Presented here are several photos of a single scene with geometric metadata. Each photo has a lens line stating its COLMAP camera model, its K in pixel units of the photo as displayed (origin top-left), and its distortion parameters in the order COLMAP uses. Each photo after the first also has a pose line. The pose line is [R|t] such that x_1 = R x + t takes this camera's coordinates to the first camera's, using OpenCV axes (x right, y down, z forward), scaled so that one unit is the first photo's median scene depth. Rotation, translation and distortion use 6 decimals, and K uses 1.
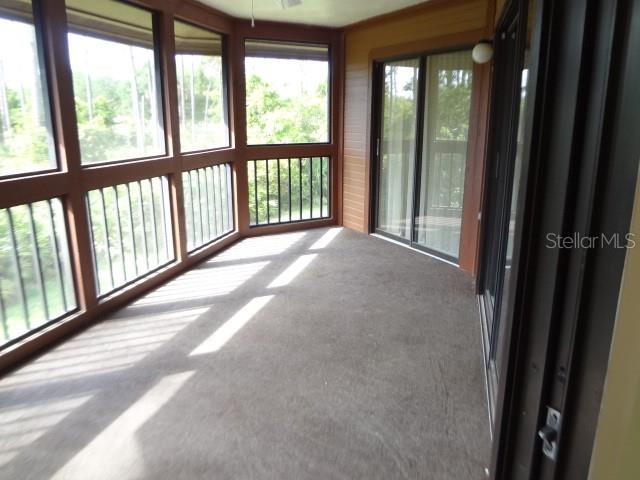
lens RADIAL K [[476.6, 0, 321.4], [0, 476.6, 230.6], [0, 0, 1]] dist [-0.038916, 0.001872]
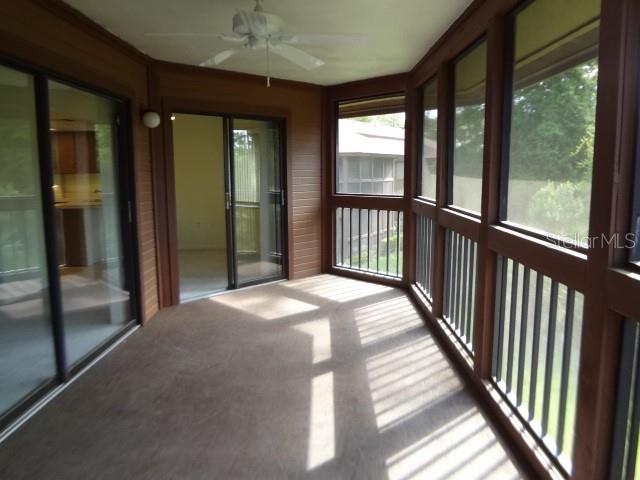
lens RADIAL K [[476.6, 0, 321.4], [0, 476.6, 230.6], [0, 0, 1]] dist [-0.038916, 0.001872]
pose [[-0.963880, 0.040269, -0.263274, 0.033840], [-0.055965, 0.935811, 0.348031, -0.457671], [0.260390, 0.350195, -0.899756, 1.911559]]
